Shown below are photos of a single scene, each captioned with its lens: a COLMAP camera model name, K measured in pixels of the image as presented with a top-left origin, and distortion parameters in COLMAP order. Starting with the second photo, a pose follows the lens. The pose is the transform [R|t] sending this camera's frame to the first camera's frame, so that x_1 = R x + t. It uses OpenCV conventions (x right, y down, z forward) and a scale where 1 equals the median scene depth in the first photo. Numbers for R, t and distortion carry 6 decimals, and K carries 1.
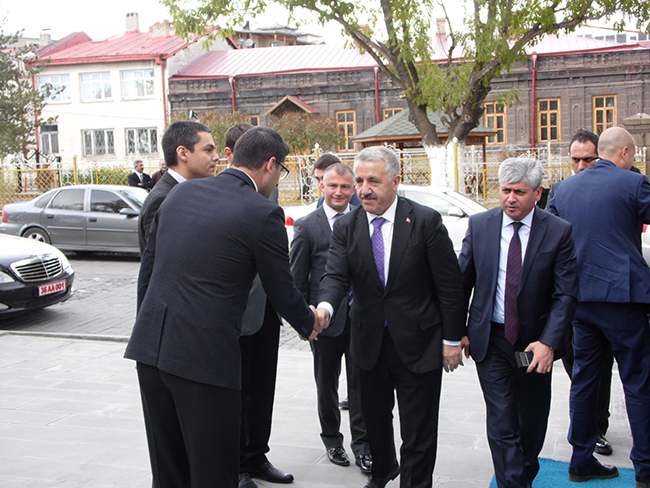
lens RADIAL K [[963.1, 0, 325.0], [0, 963.1, 244.0], [0, 0, 1]] dist [0.126086, -0.026662]
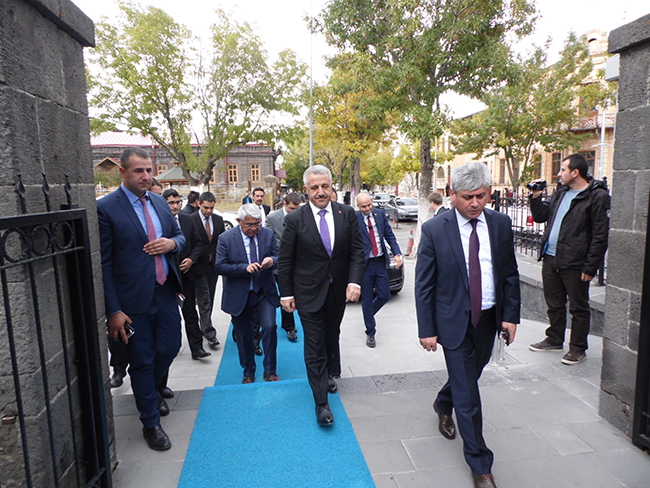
lens RADIAL K [[443.1, 0, 325.0], [0, 443.1, 244.0], [0, 0, 1]] dist [0.001373, -0.001385]
pose [[0.906750, -0.039730, 0.419794, -0.061388], [0.023530, 0.998768, 0.043700, 0.006304], [-0.421012, -0.029747, 0.906567, -0.182078]]
